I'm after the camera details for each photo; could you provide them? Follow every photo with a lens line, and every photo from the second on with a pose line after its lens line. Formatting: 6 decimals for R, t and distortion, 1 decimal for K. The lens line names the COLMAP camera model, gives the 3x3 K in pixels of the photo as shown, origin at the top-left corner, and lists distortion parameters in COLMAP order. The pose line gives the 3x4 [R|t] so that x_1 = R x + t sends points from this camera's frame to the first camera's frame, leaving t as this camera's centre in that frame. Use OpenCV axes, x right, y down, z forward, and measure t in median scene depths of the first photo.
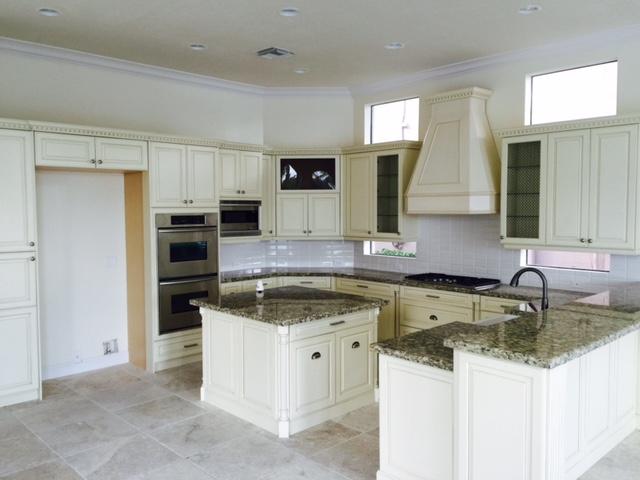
lens RADIAL K [[539.0, 0, 319.6], [0, 539.0, 241.1], [0, 0, 1]] dist [0.032237, -0.012385]
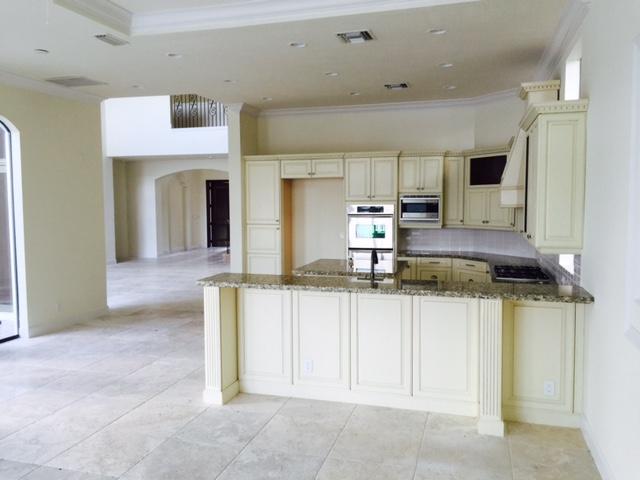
lens RADIAL K [[539.0, 0, 318.0], [0, 539.0, 238.0], [0, 0, 1]] dist [0.032237, -0.012385]
pose [[0.494261, 0.058773, -0.867325, 0.898324], [-0.052404, 0.997912, 0.037758, -0.009661], [0.867733, 0.026788, 0.496309, 0.158394]]
